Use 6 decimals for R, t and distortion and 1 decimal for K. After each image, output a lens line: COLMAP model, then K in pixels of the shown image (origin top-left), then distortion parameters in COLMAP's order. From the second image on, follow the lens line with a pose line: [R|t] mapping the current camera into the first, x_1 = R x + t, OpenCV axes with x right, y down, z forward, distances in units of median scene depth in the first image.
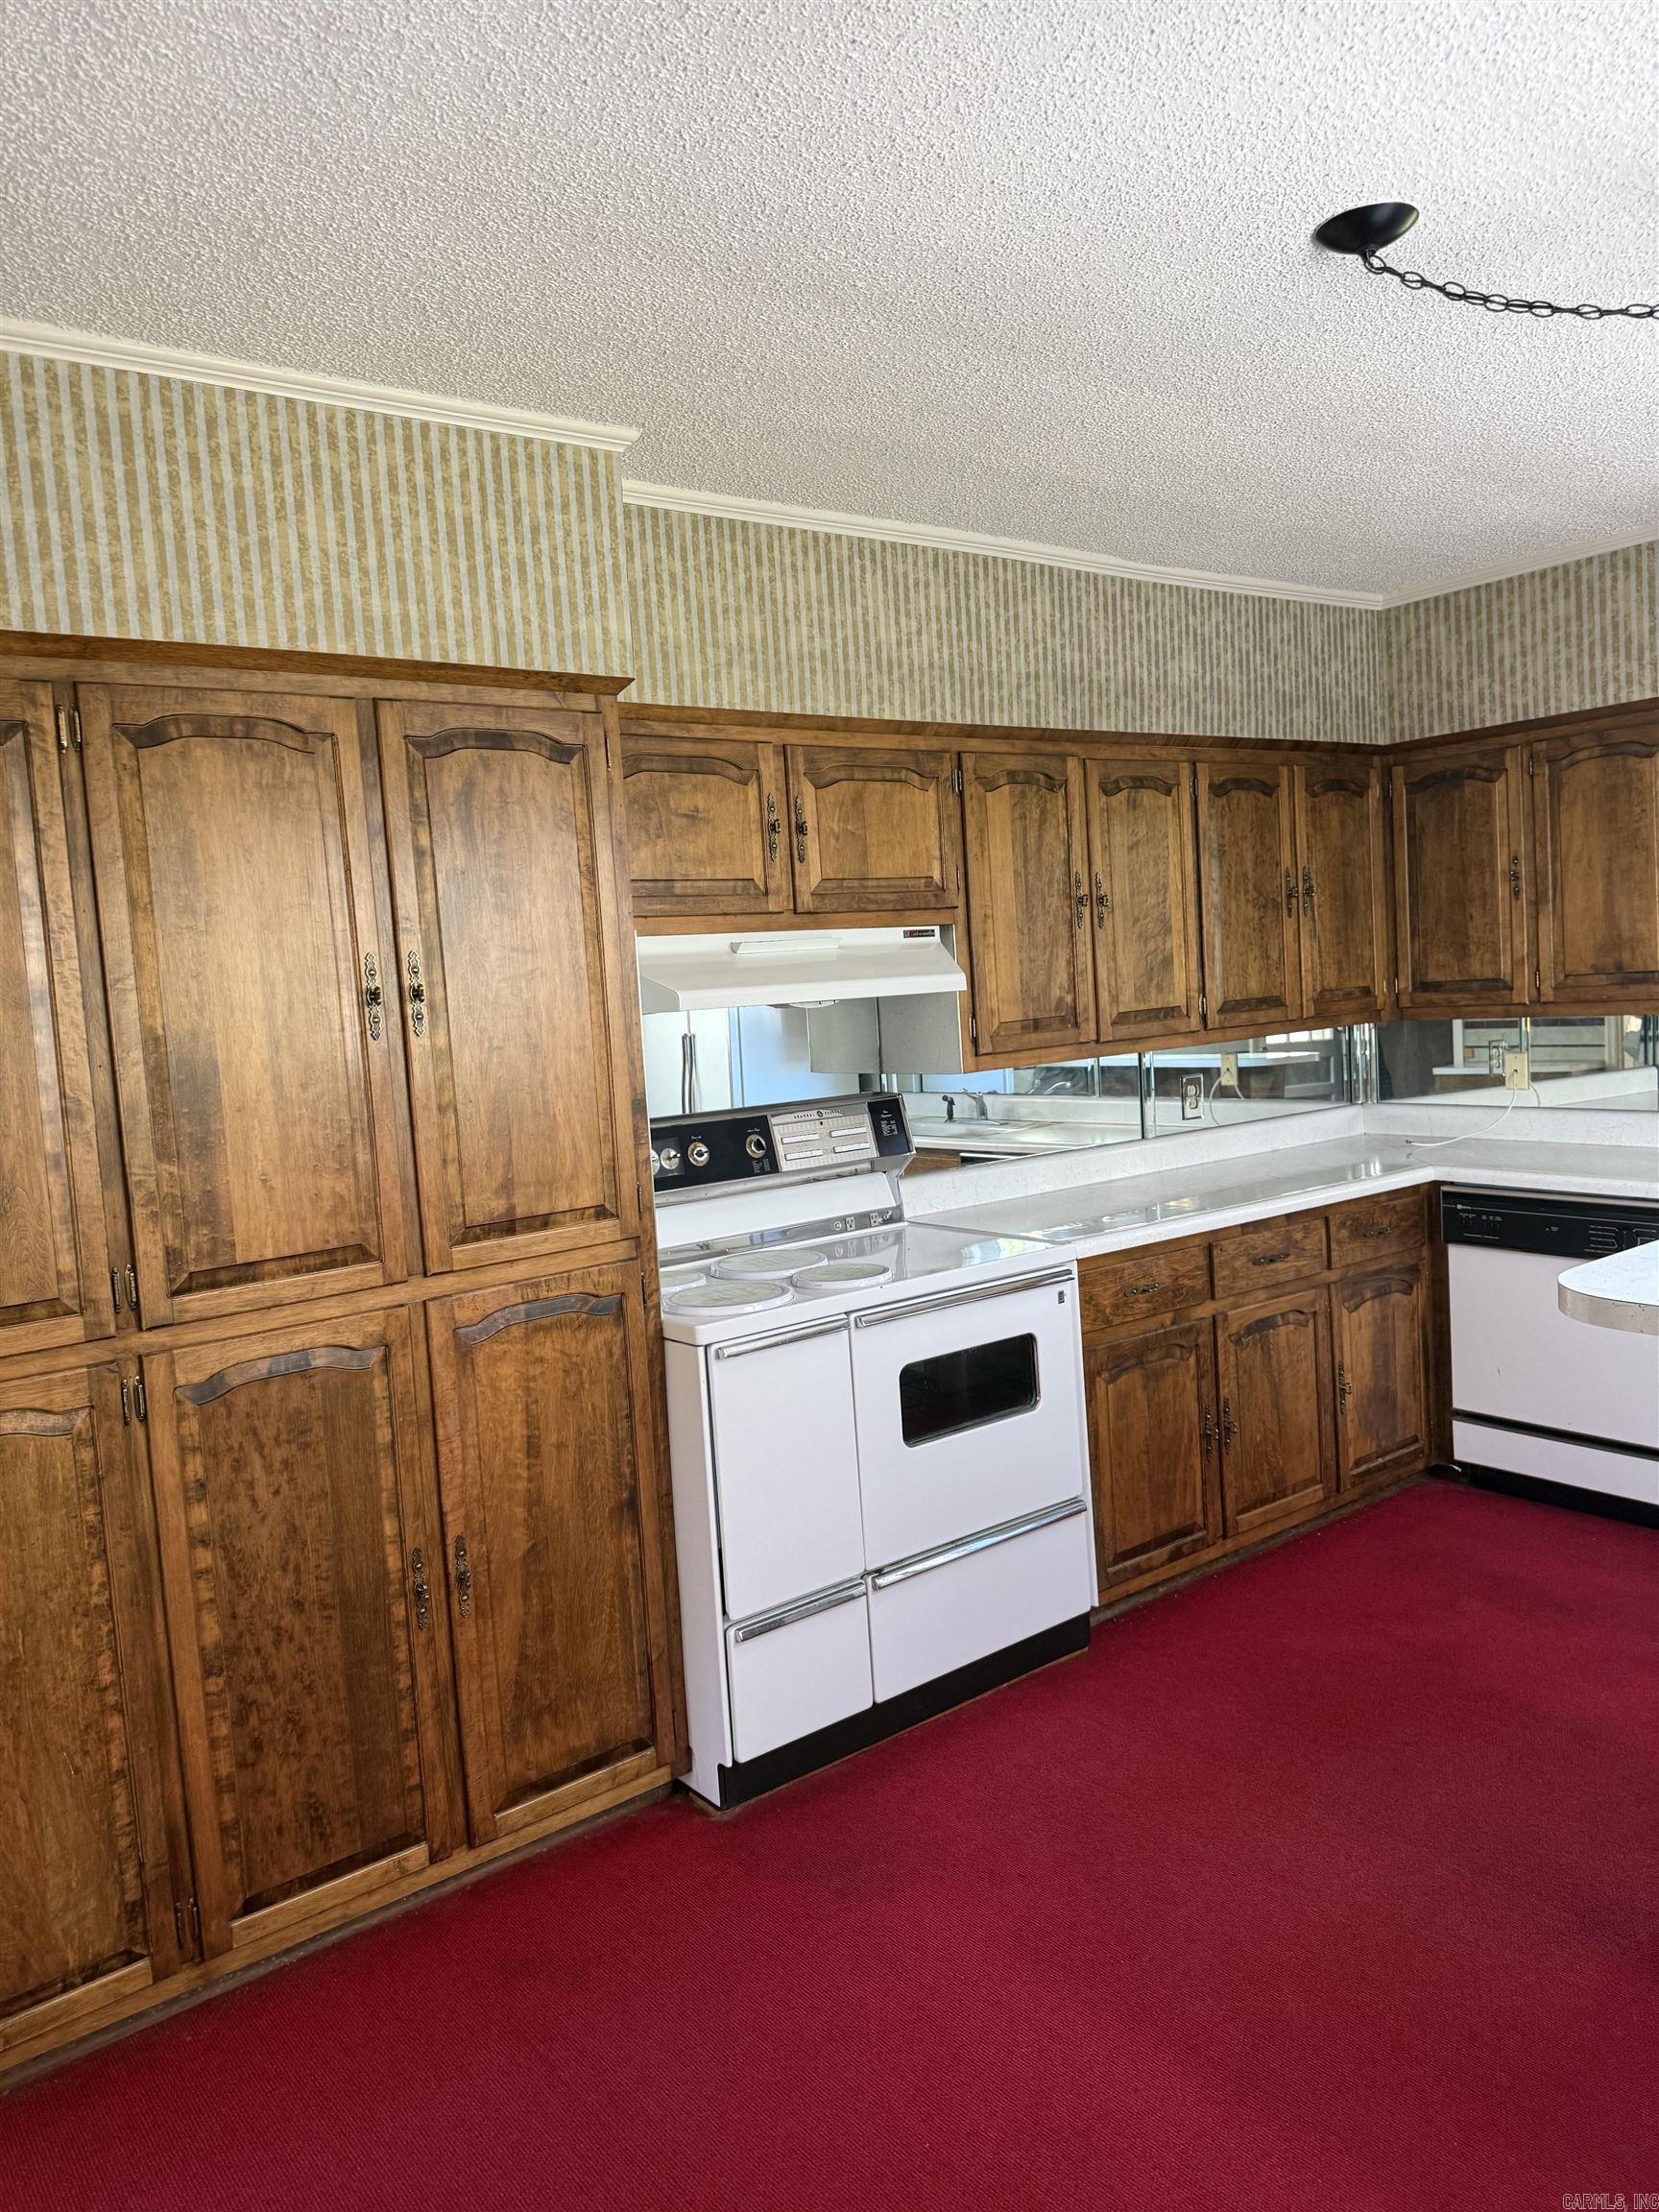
lens RADIAL K [[1574.5, 0, 835.8], [0, 1574.5, 1095.5], [0, 0, 1]] dist [0.153208, -0.255041]
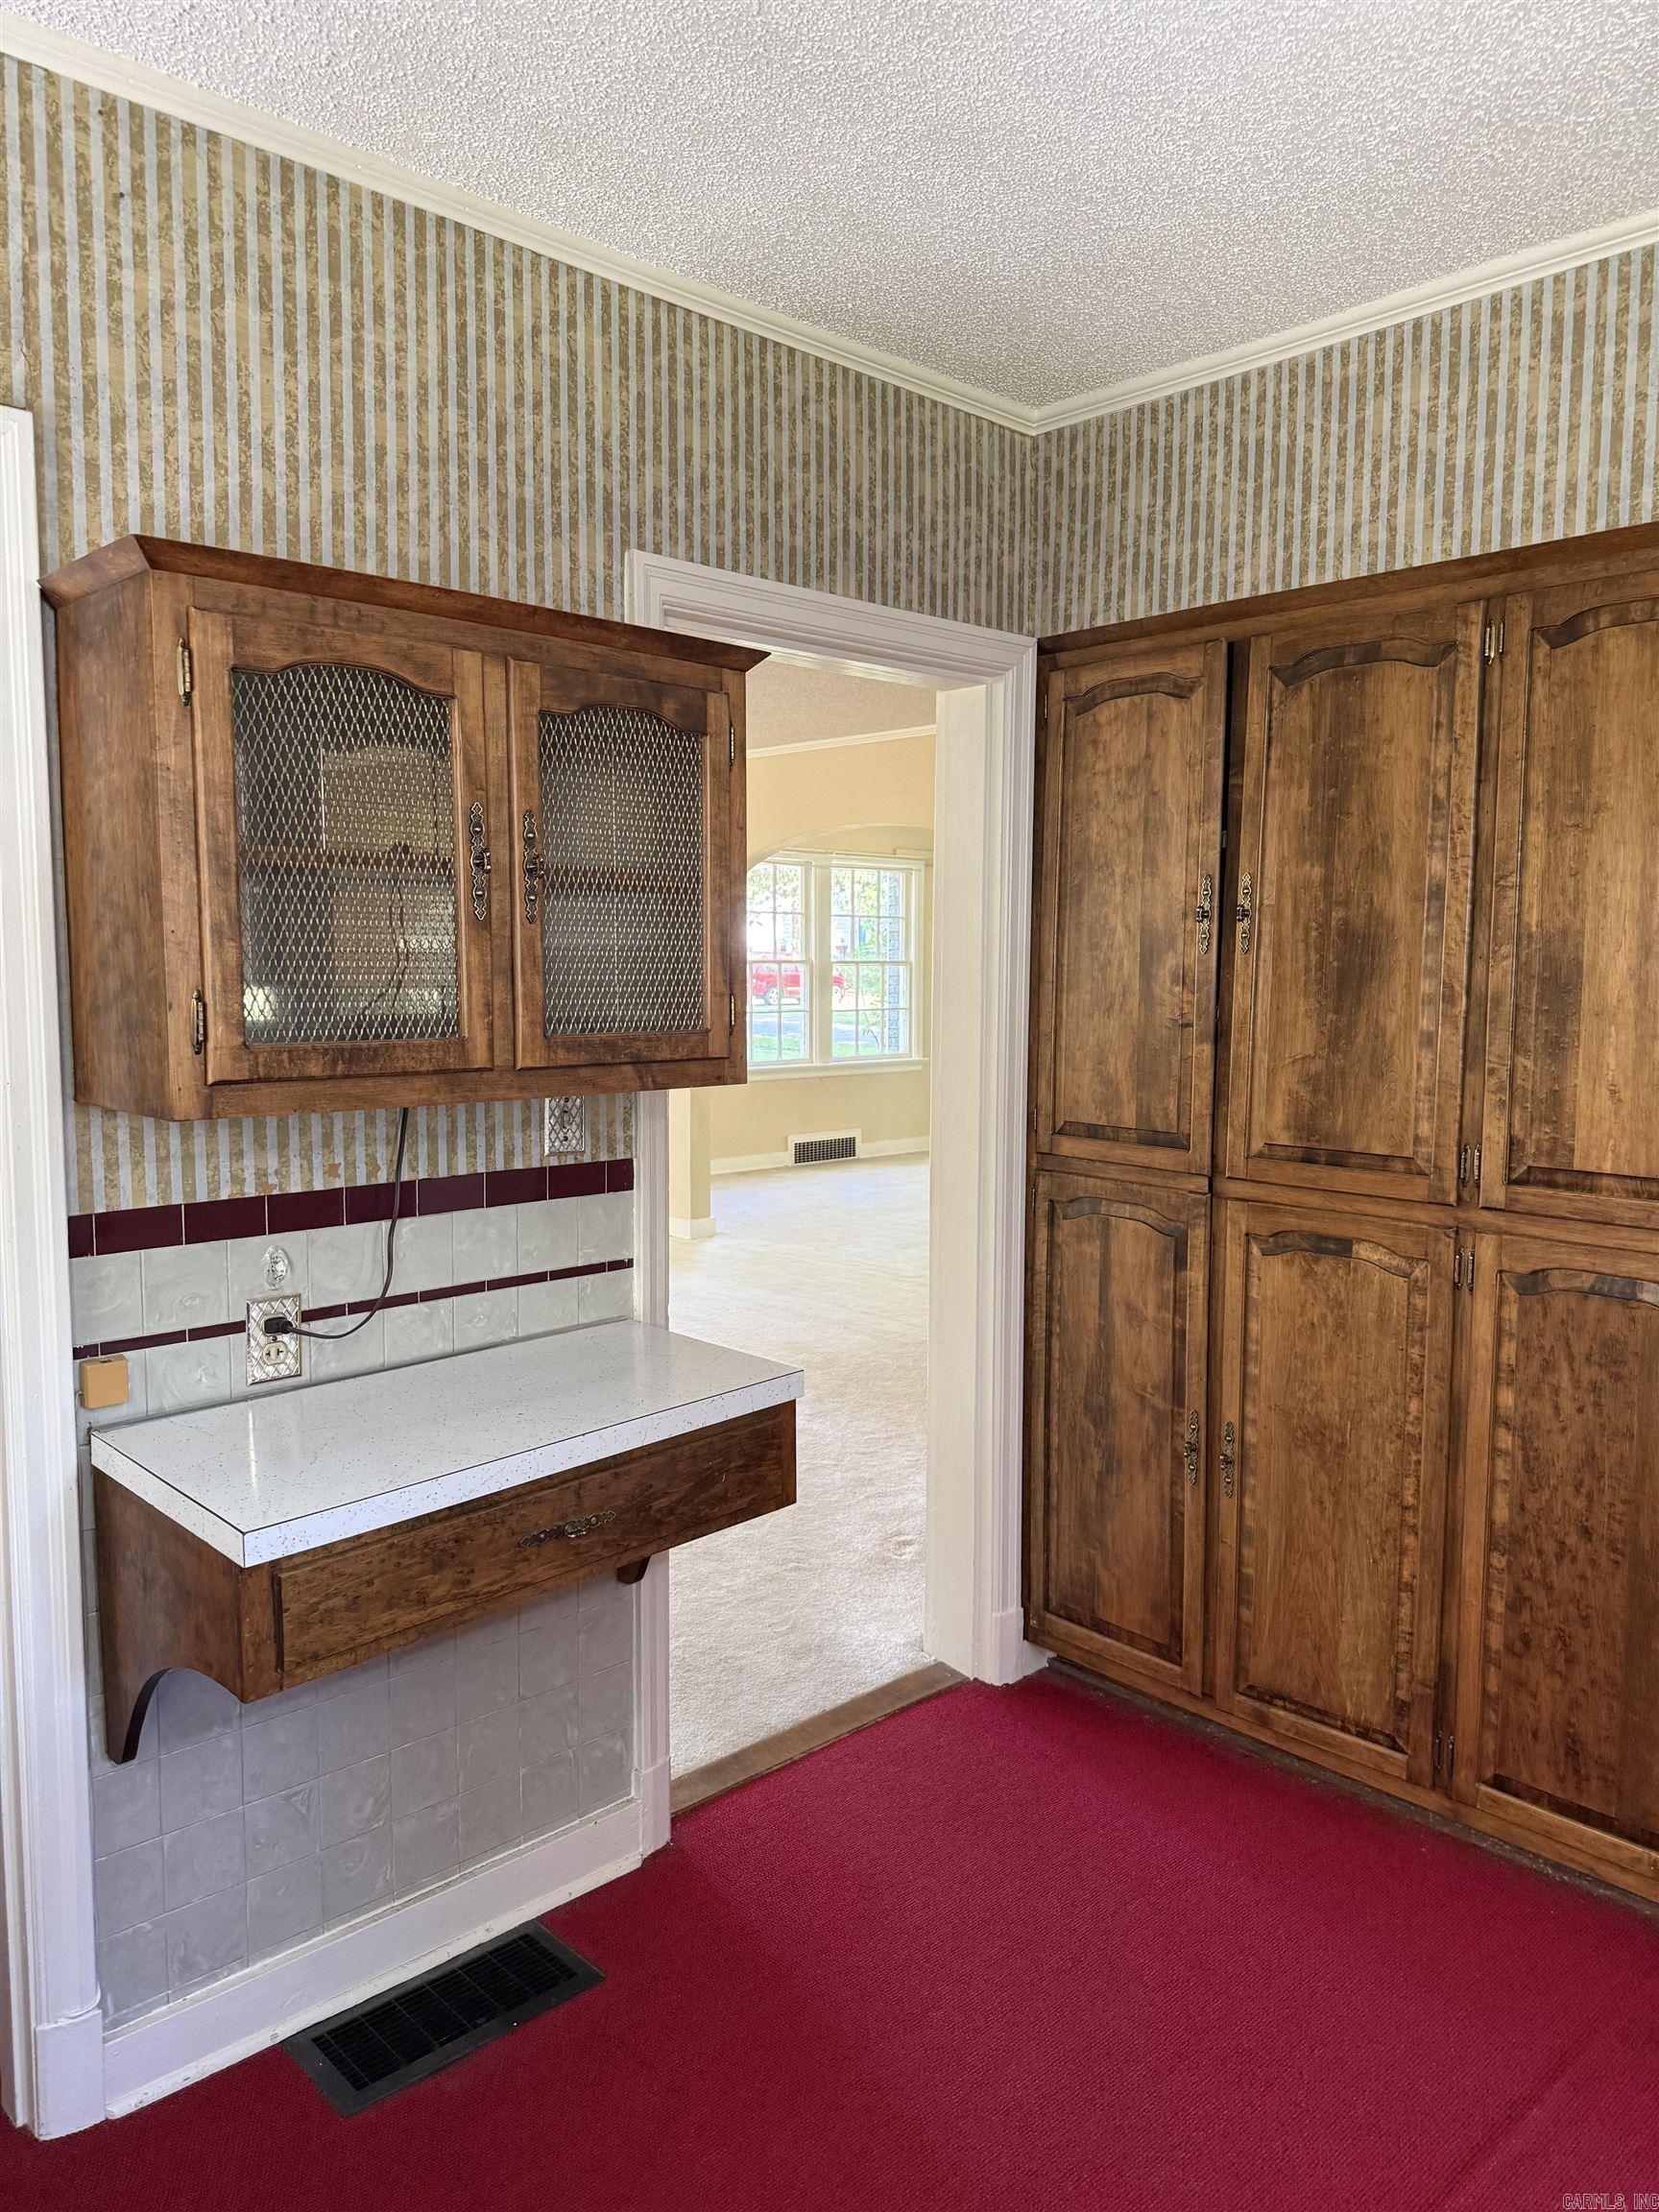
lens RADIAL K [[1574.5, 0, 835.8], [0, 1574.5, 1095.5], [0, 0, 1]] dist [0.153208, -0.255041]
pose [[0.082285, 0.153108, -0.984778, 0.559704], [-0.084863, 0.985616, 0.146148, -0.045902], [0.992989, 0.071545, 0.094094, 0.459209]]
